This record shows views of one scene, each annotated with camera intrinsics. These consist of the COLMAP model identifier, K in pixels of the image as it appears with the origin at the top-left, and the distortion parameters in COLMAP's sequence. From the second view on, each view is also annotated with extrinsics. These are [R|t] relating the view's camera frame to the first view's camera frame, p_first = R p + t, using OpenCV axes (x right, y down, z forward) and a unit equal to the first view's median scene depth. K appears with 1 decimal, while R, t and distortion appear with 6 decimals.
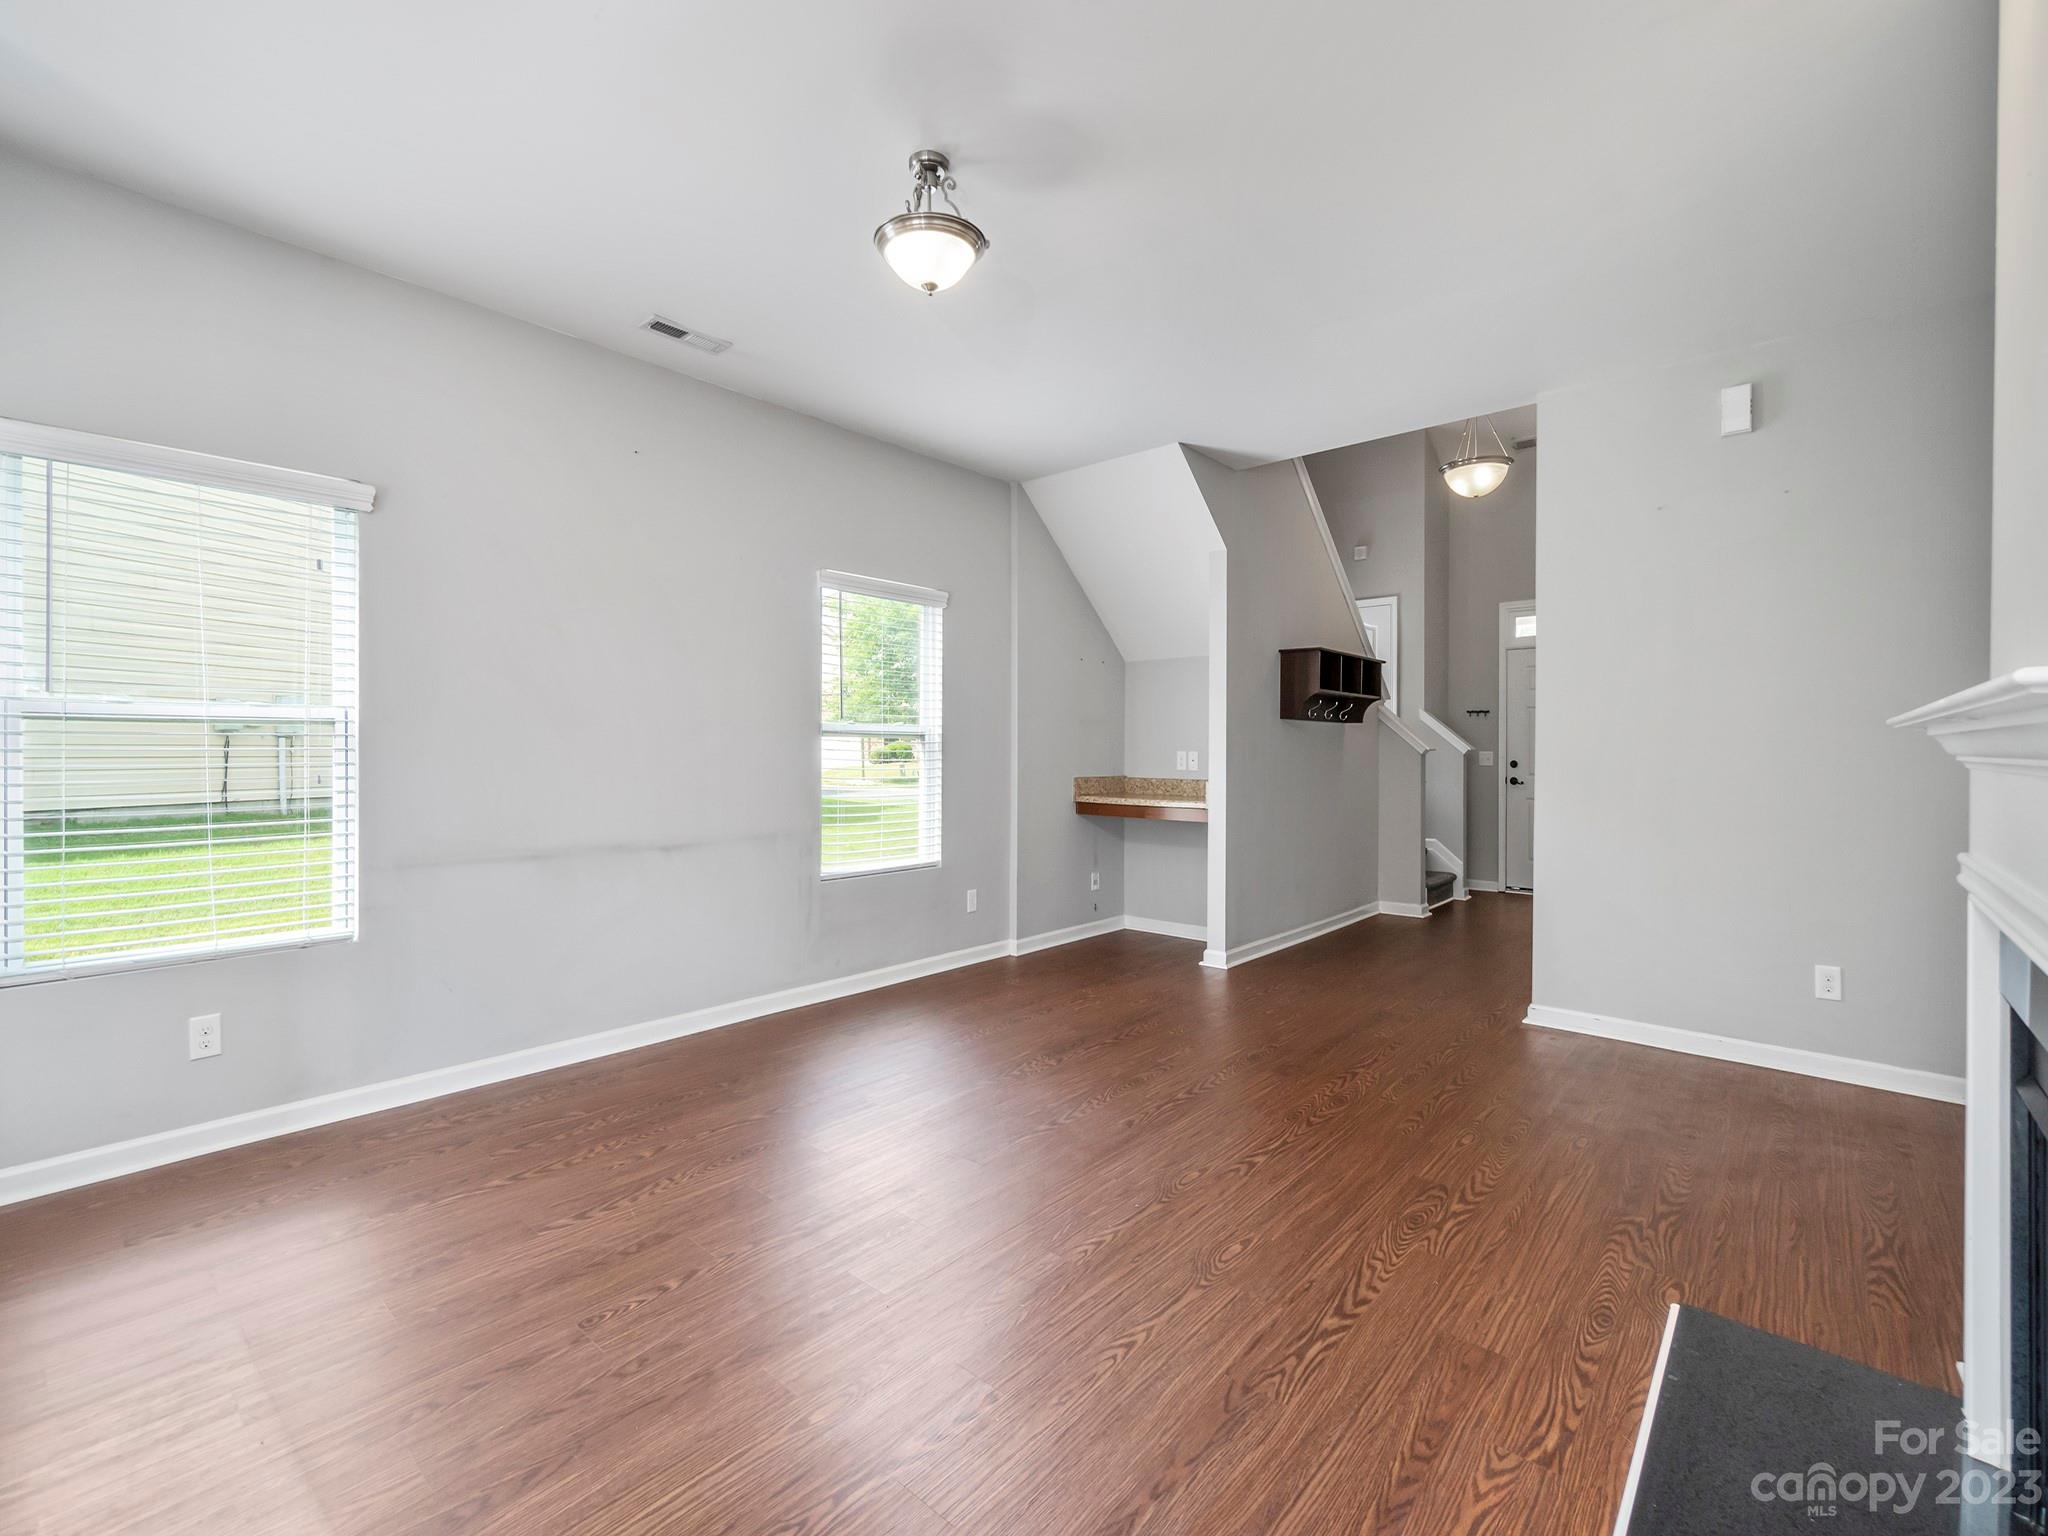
lens RADIAL K [[905.0, 0, 1017.4], [0, 905.0, 750.8], [0, 0, 1]] dist [-0.000072, 0.000052]
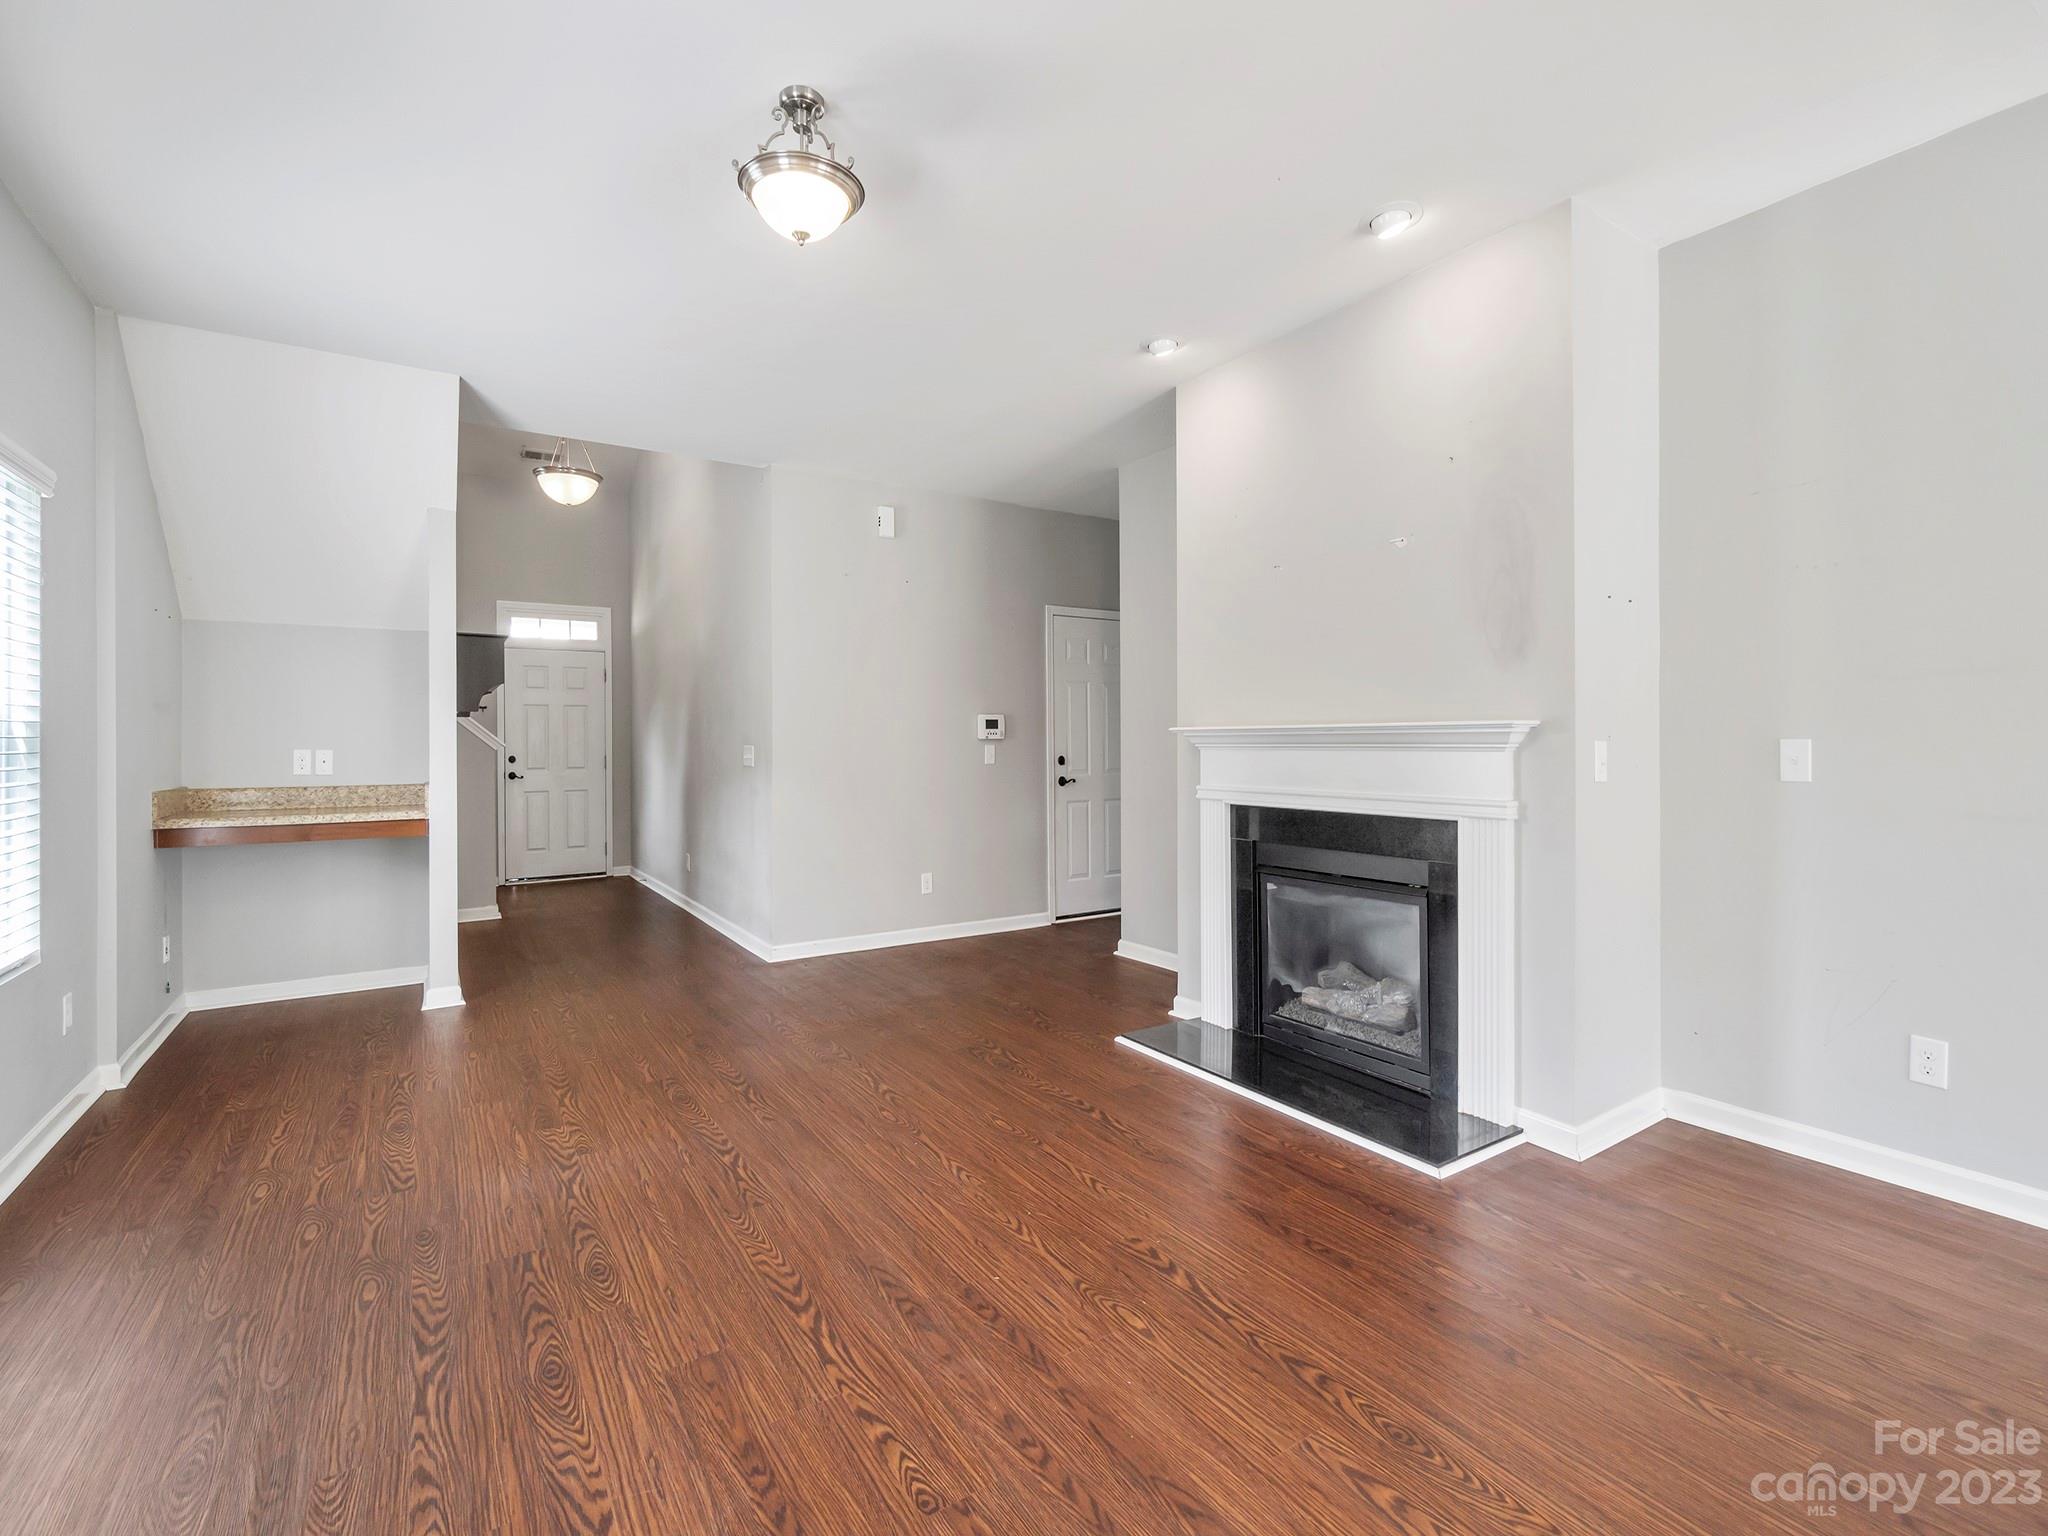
lens RADIAL K [[901.9, 0, 1006.9], [0, 901.9, 754.3], [0, 0, 1]] dist [0.000736, 0.000591]
pose [[0.275412, -0.015901, 0.961195, -0.628063], [0.007156, 0.999869, 0.014491, -0.004200], [-0.961300, 0.002887, 0.275490, 0.388239]]
